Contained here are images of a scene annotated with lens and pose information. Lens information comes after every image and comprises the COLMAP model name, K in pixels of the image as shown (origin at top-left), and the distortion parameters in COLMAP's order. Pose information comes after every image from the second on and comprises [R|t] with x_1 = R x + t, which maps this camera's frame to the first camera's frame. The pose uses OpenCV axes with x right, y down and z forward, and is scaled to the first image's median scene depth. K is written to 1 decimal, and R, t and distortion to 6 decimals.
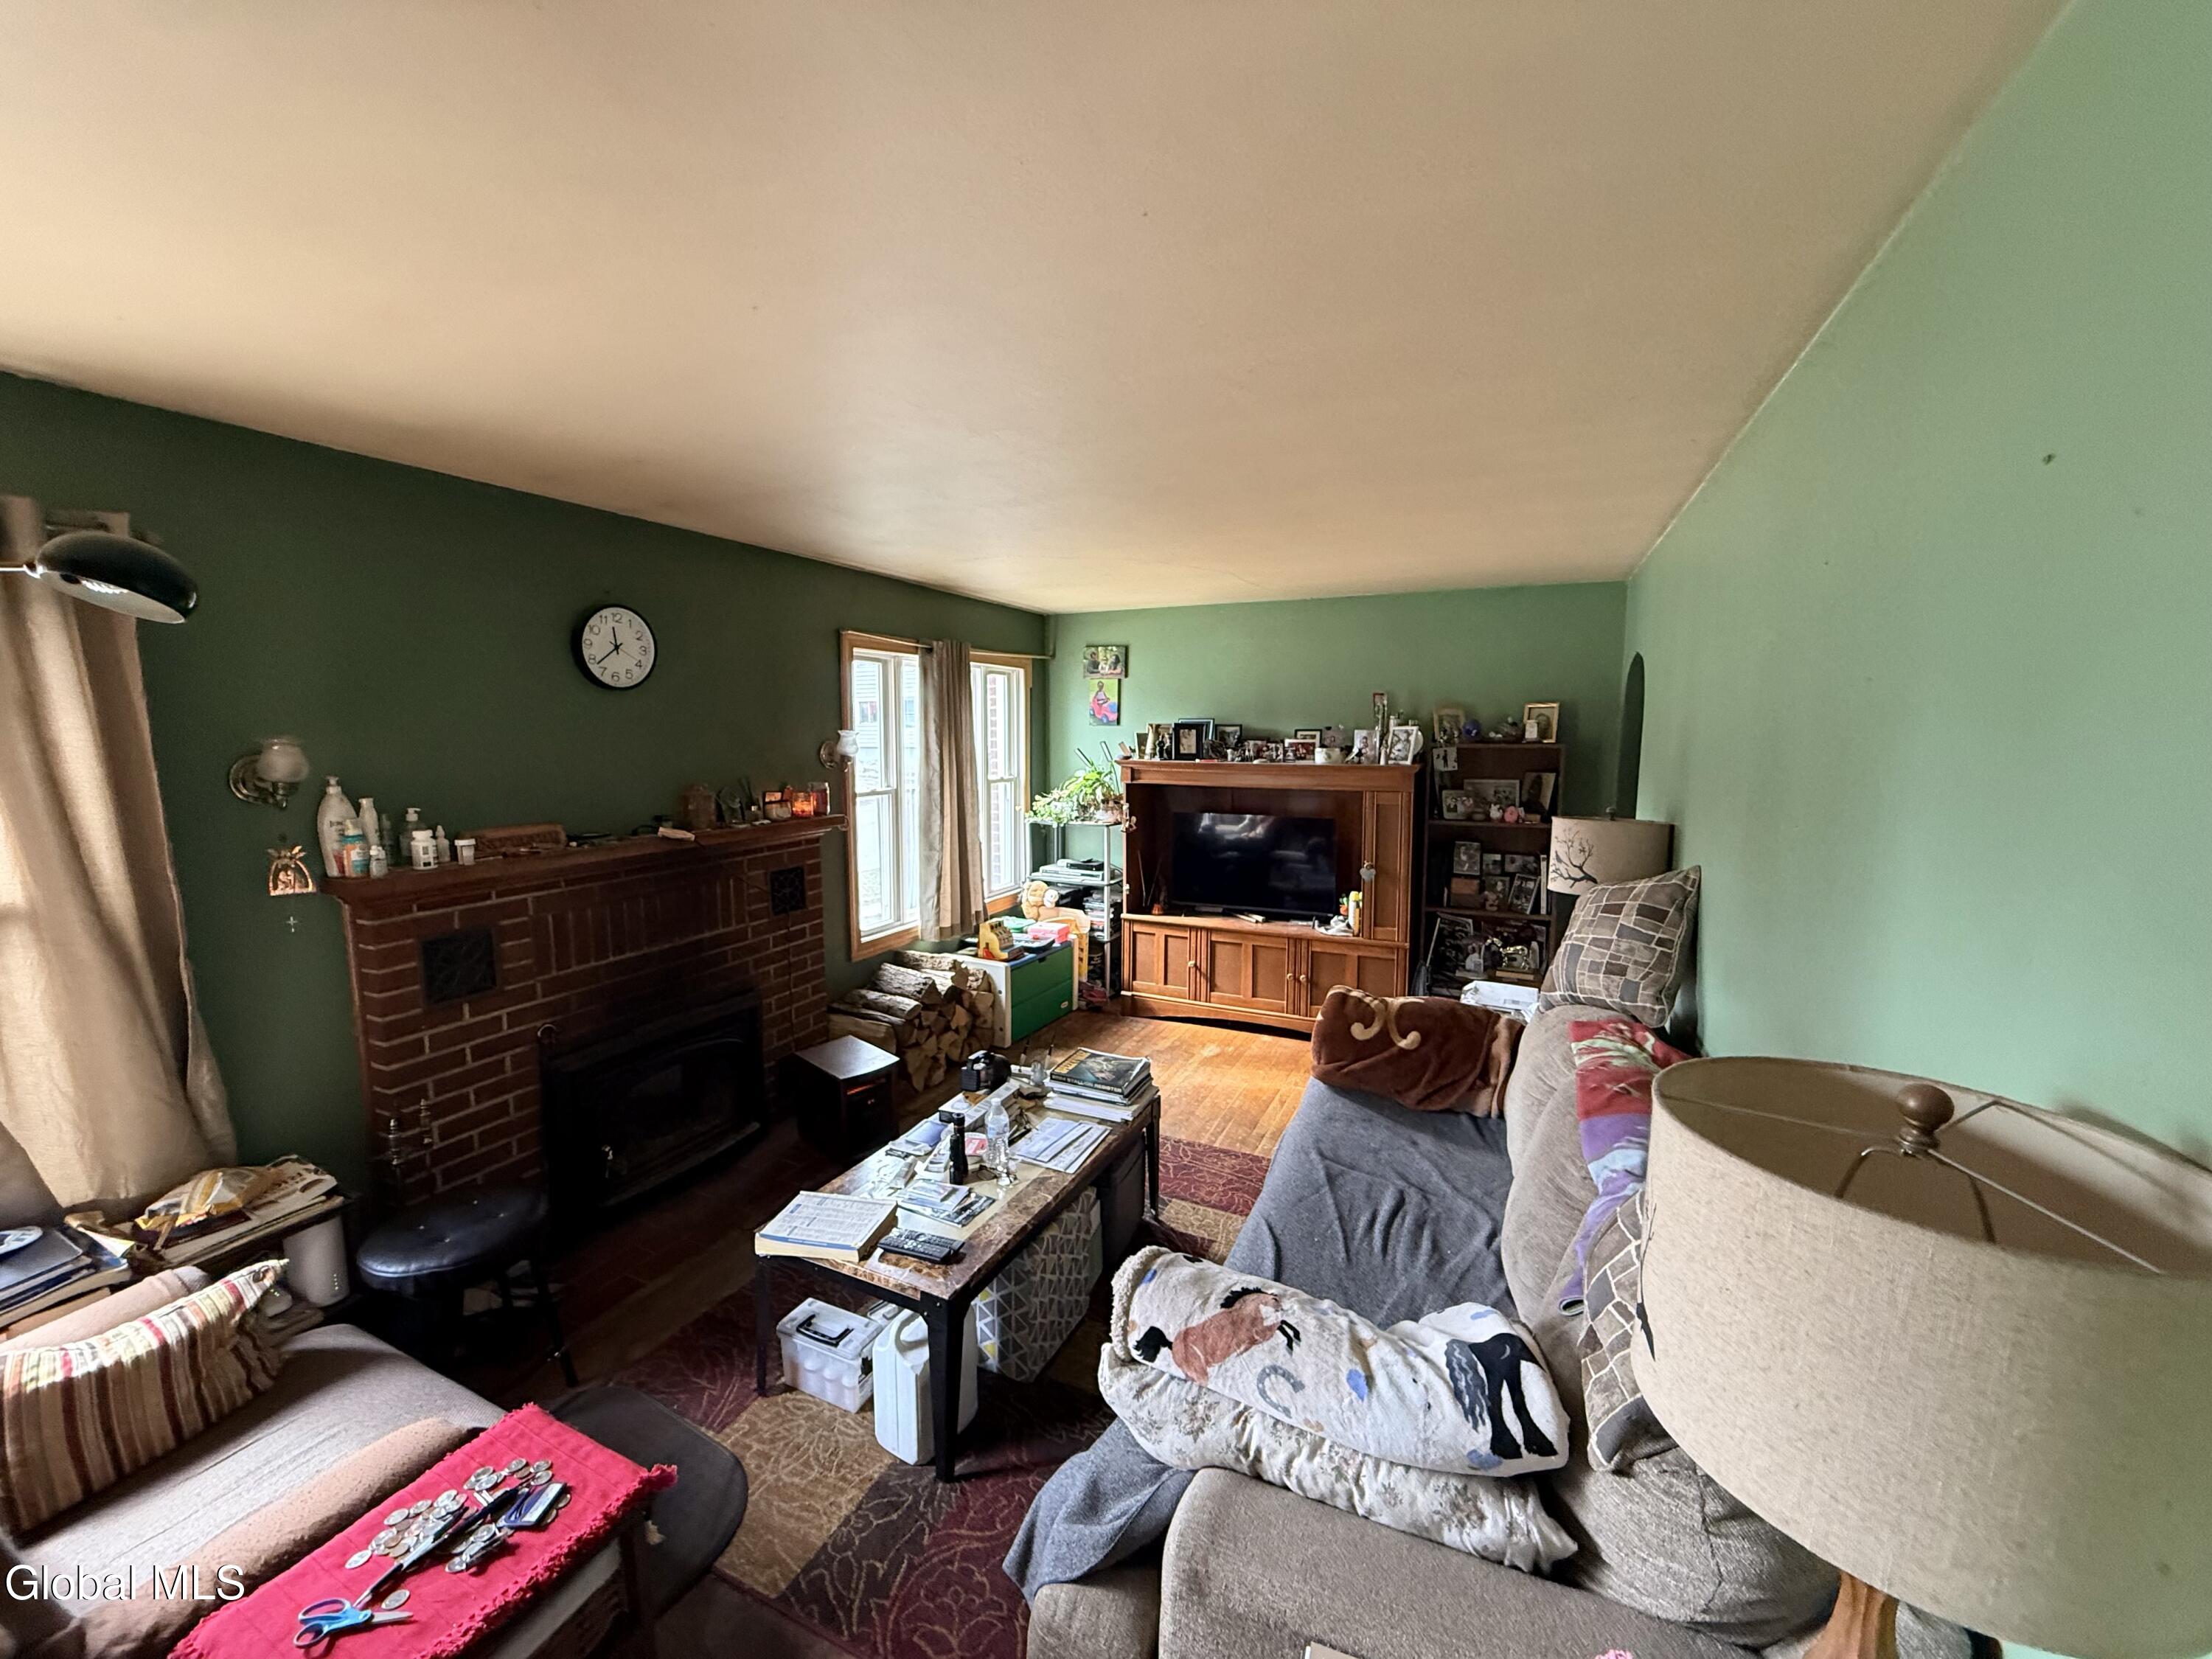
lens RADIAL K [[878.7, 0, 1104.4], [0, 878.7, 819.4], [0, 0, 1]] dist [0.000002, 0.000006]
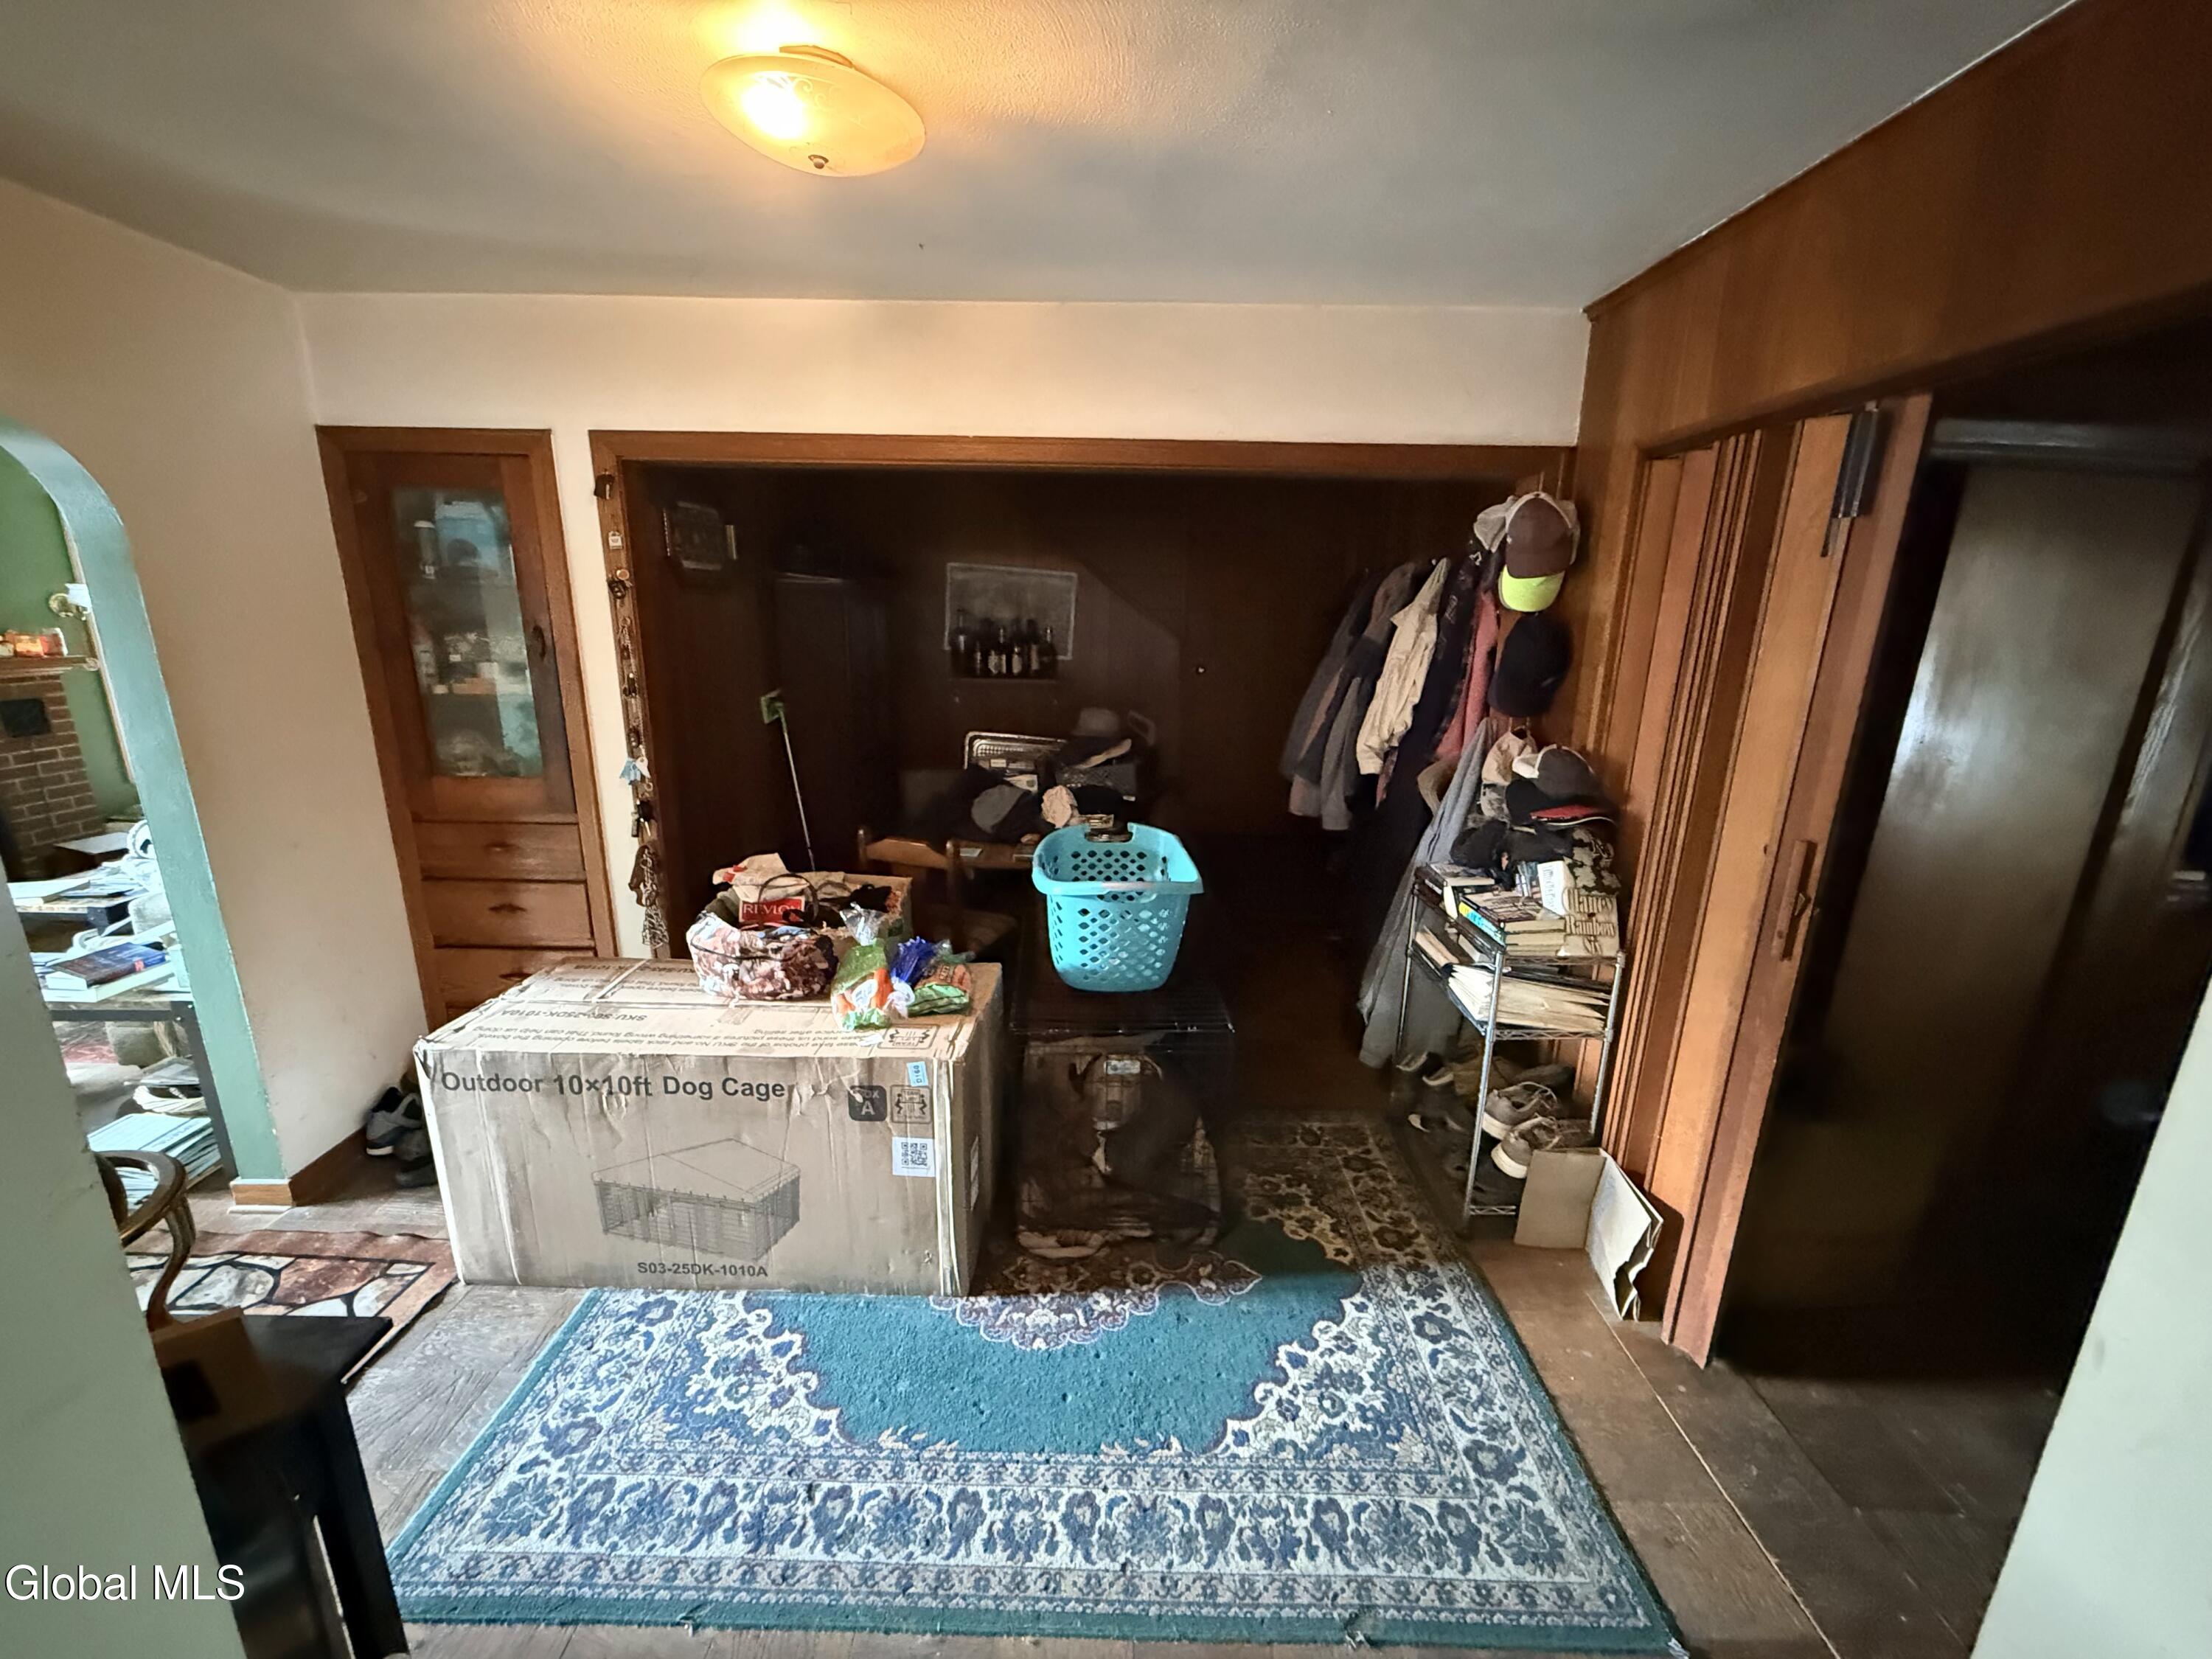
lens RADIAL K [[878.7, 0, 1114.6], [0, 878.7, 826.4], [0, 0, 1]] dist [0.000002, 0.000006]
pose [[0.902269, -0.081248, 0.423449, 0.498999], [0.021326, 0.989293, 0.144378, 0.091387], [-0.430646, -0.121237, 0.894341, -0.794434]]
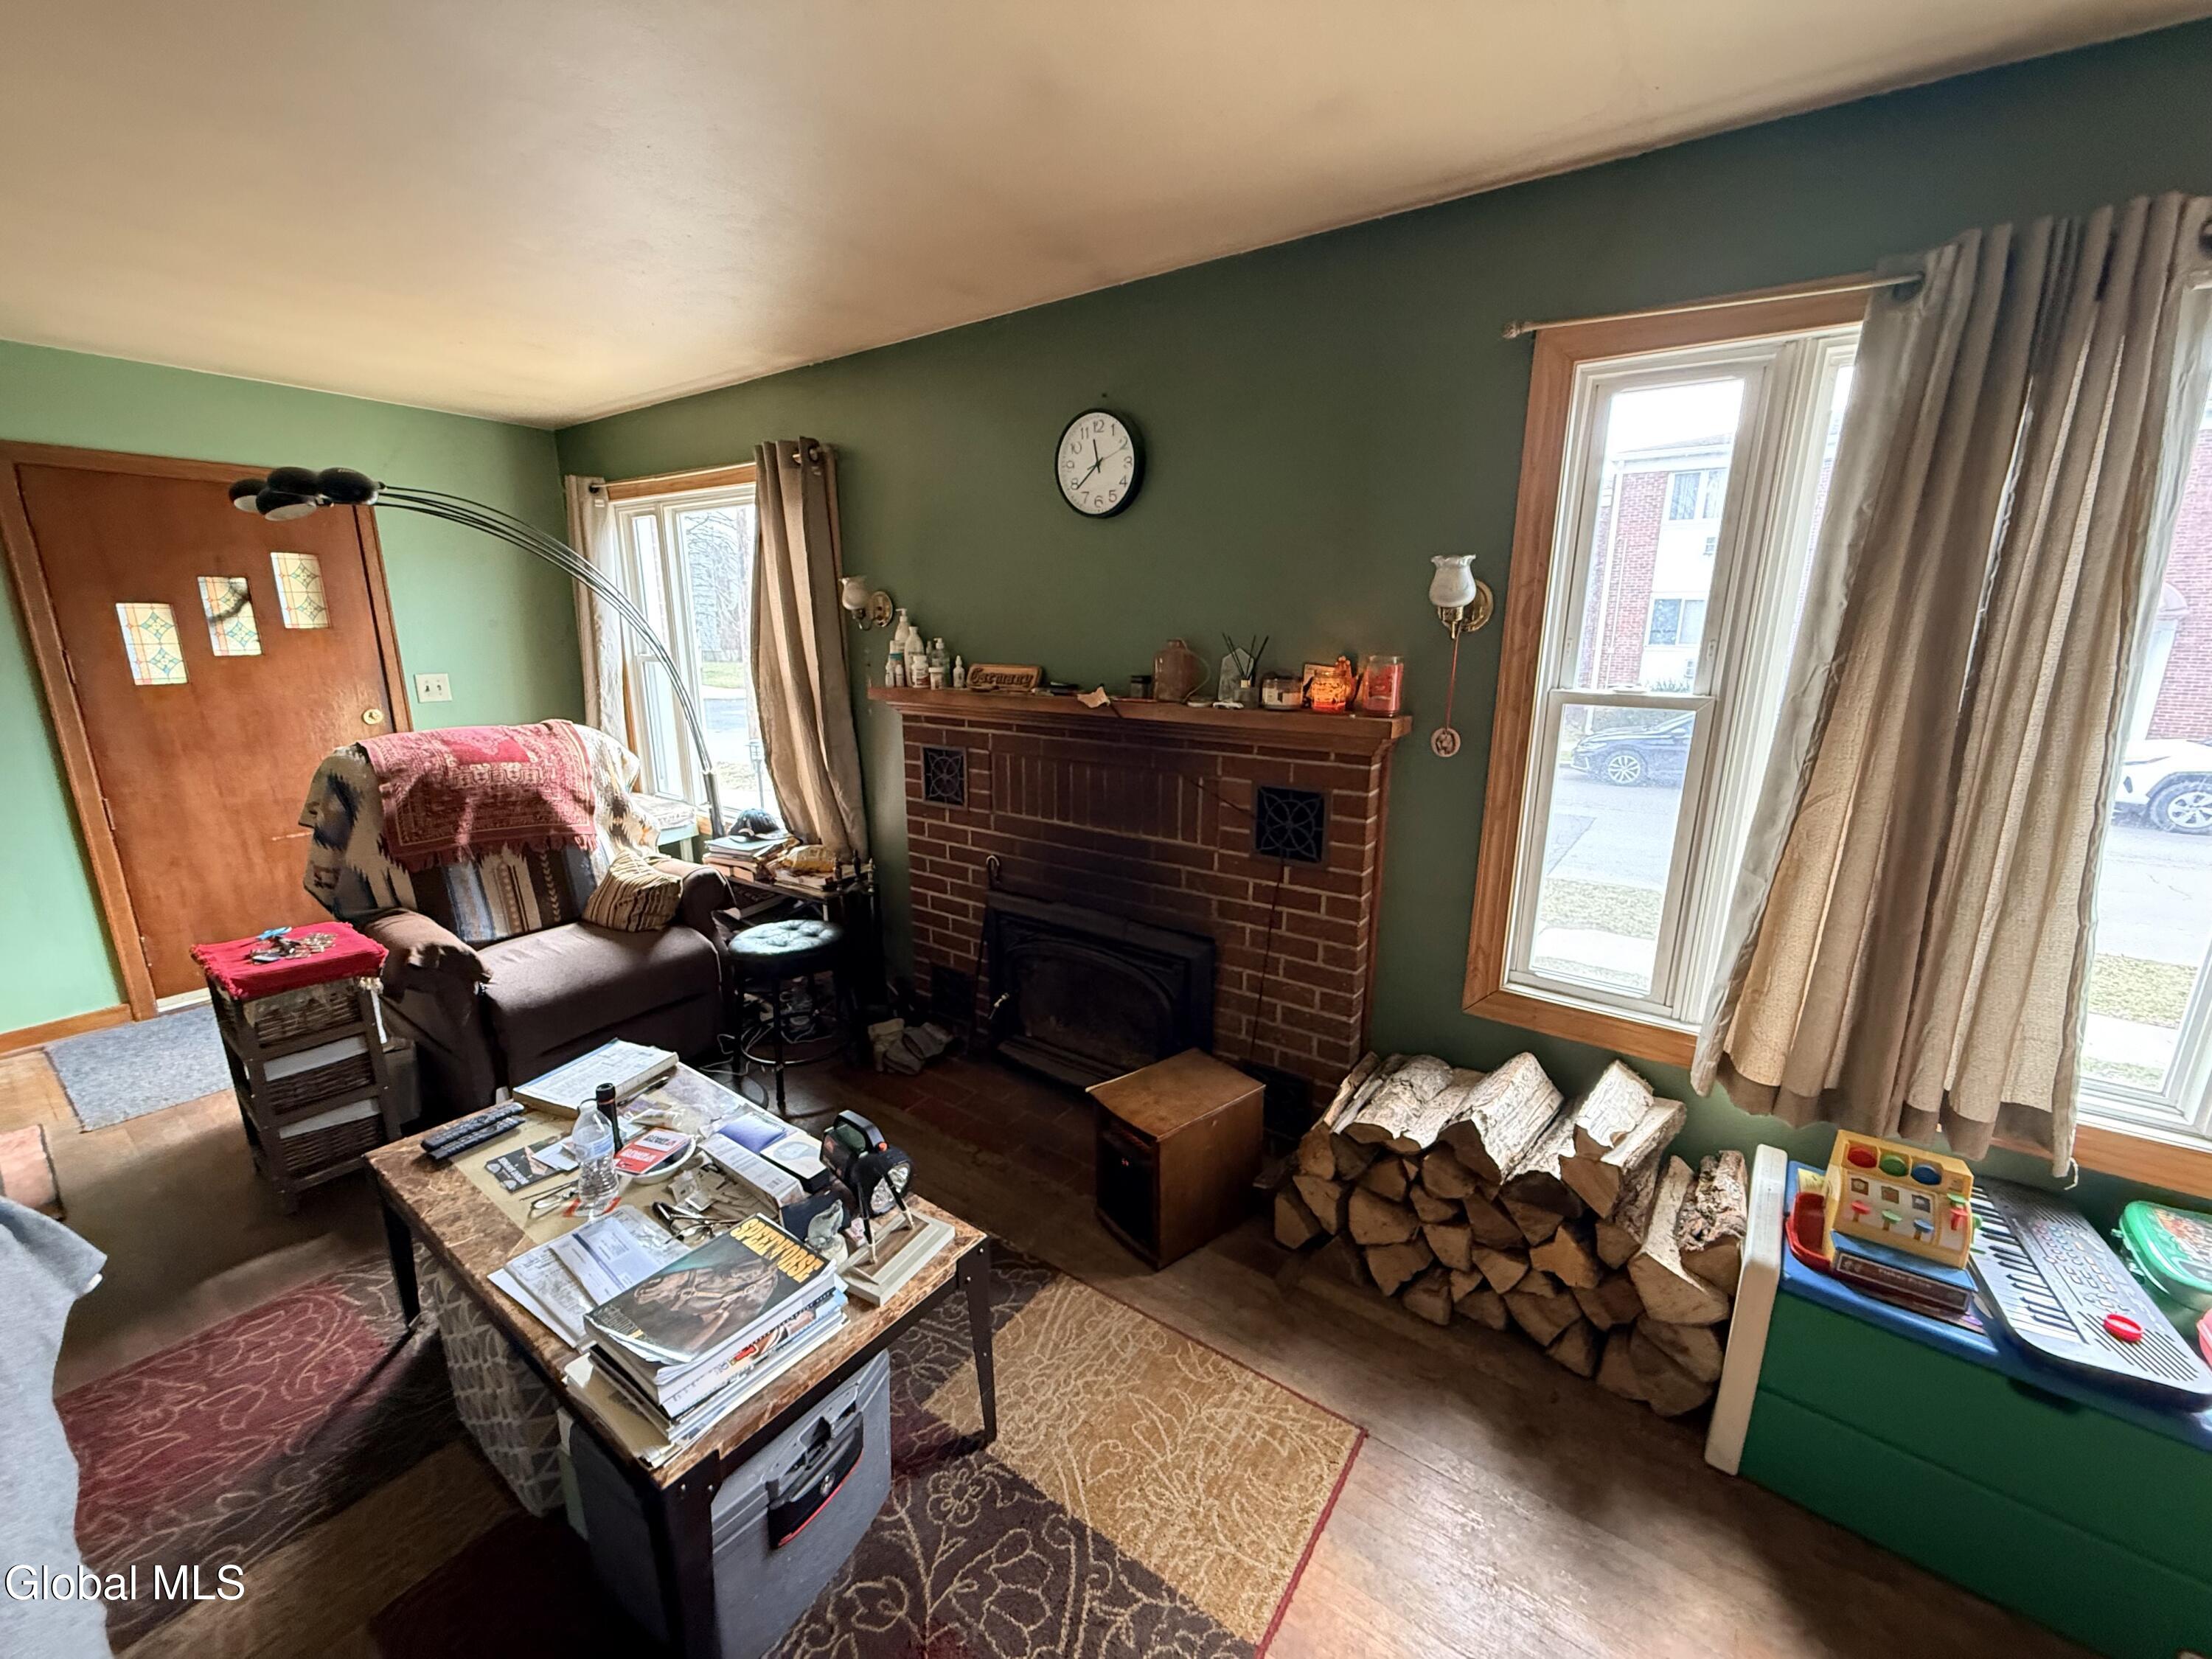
lens RADIAL K [[878.7, 0, 1103.4], [0, 878.7, 825.9], [0, 0, 1]] dist [0.000002, 0.000006]
pose [[-0.173756, 0.225578, -0.958605, 0.277889], [-0.109490, 0.962952, 0.246447, -0.061349], [0.978683, 0.147779, -0.142621, 1.018312]]
